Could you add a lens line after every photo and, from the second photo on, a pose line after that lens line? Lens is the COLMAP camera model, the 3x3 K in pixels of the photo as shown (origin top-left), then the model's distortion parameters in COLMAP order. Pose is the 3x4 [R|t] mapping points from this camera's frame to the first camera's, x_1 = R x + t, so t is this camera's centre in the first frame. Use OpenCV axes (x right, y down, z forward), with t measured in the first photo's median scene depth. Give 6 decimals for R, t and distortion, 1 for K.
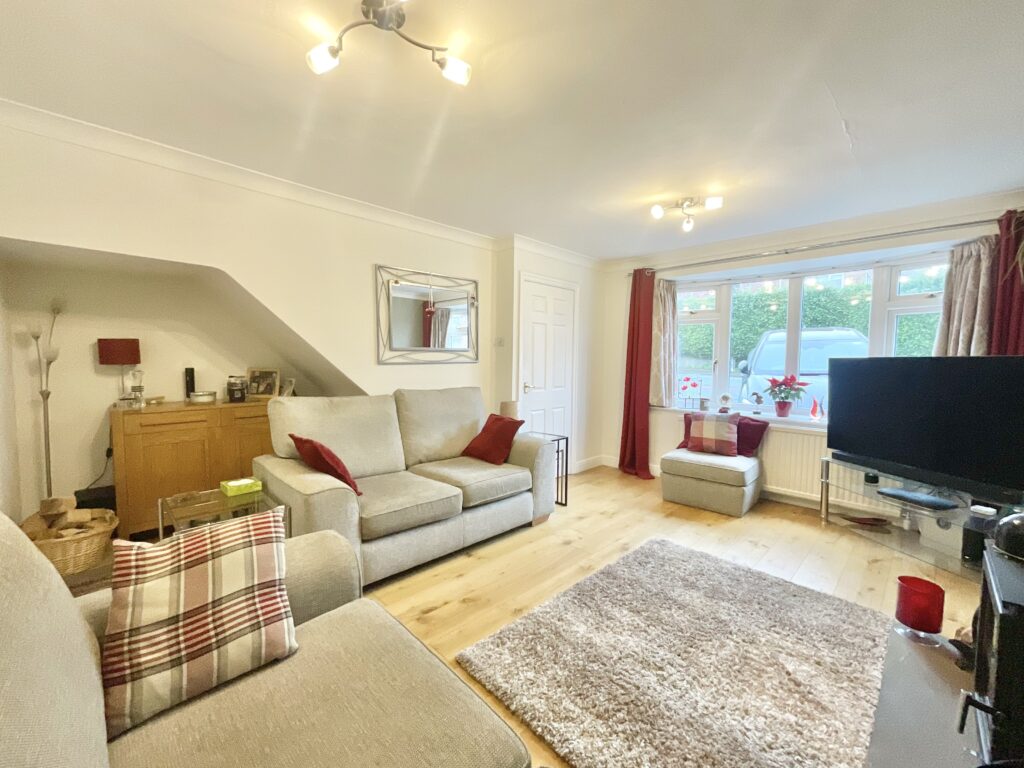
lens RADIAL K [[415.9, 0, 505.6], [0, 415.9, 379.2], [0, 0, 1]] dist [-0.000396, 0.000307]
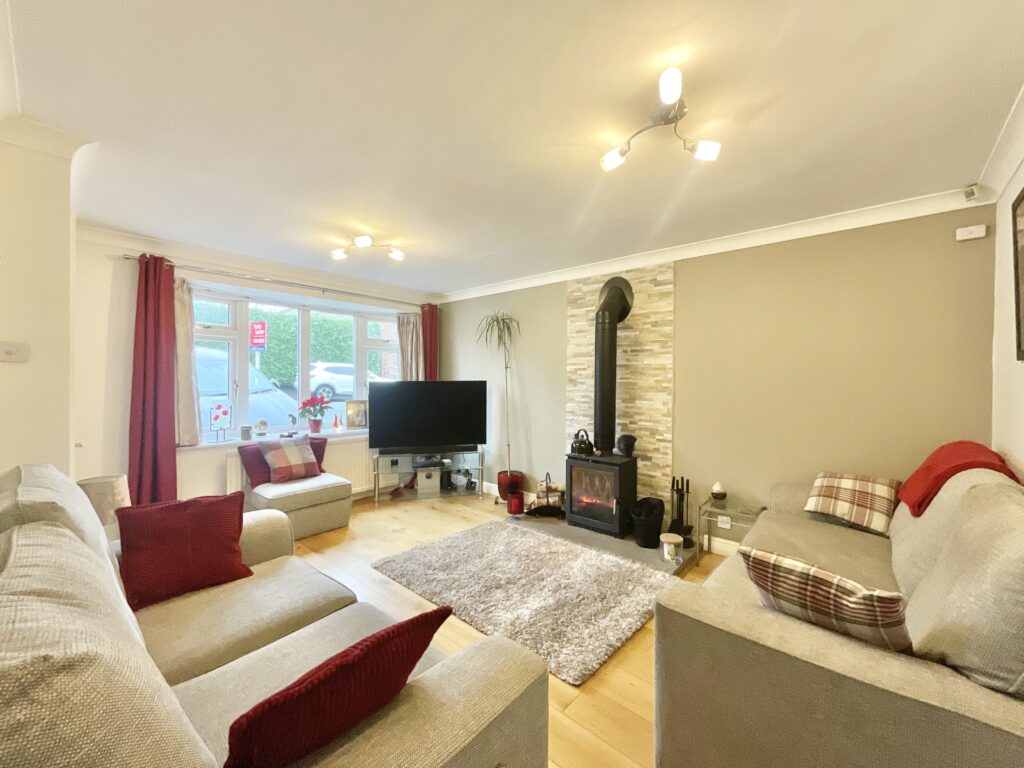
lens RADIAL K [[415.9, 0, 510.2], [0, 415.9, 387.2], [0, 0, 1]] dist [-0.000396, 0.000307]
pose [[-0.071958, -0.026374, 0.997059, -0.605465], [0.038814, 0.998819, 0.029222, -0.056702], [-0.996652, 0.040803, -0.070850, 0.656164]]
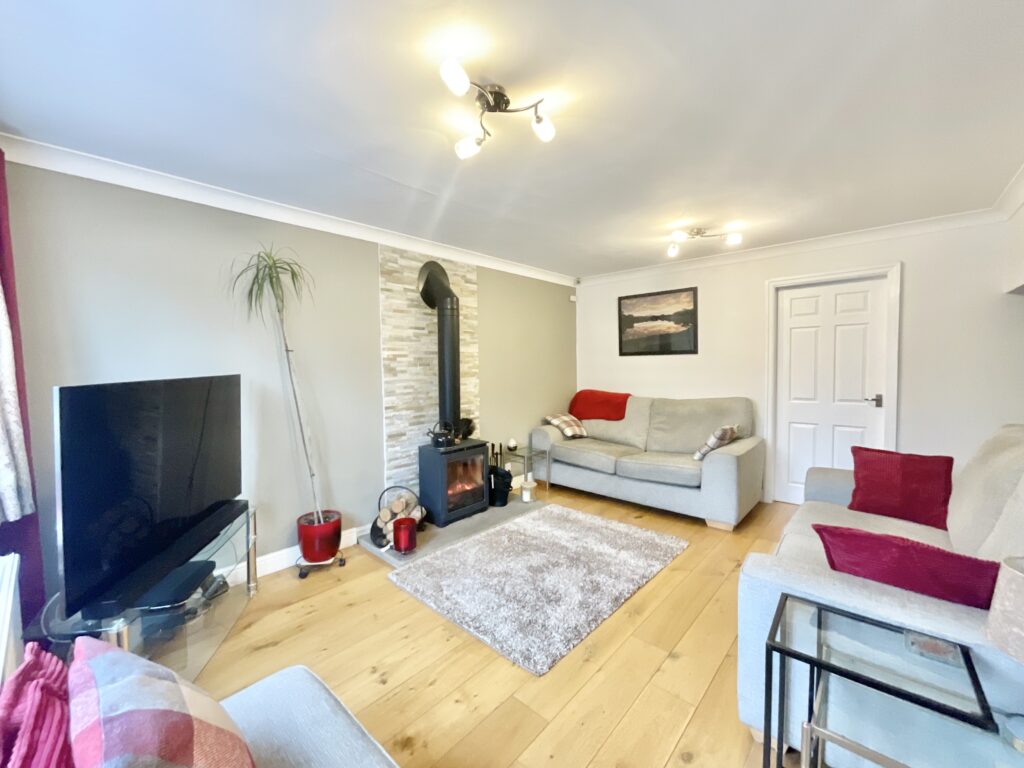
lens RADIAL K [[415.9, 0, 515.1], [0, 415.9, 383.6], [0, 0, 1]] dist [-0.000396, 0.000307]
pose [[-0.997875, 0.002538, -0.065105, 0.376410], [-0.003973, 0.995012, 0.099679, -0.100898], [0.065034, 0.099726, -0.992887, 1.422591]]
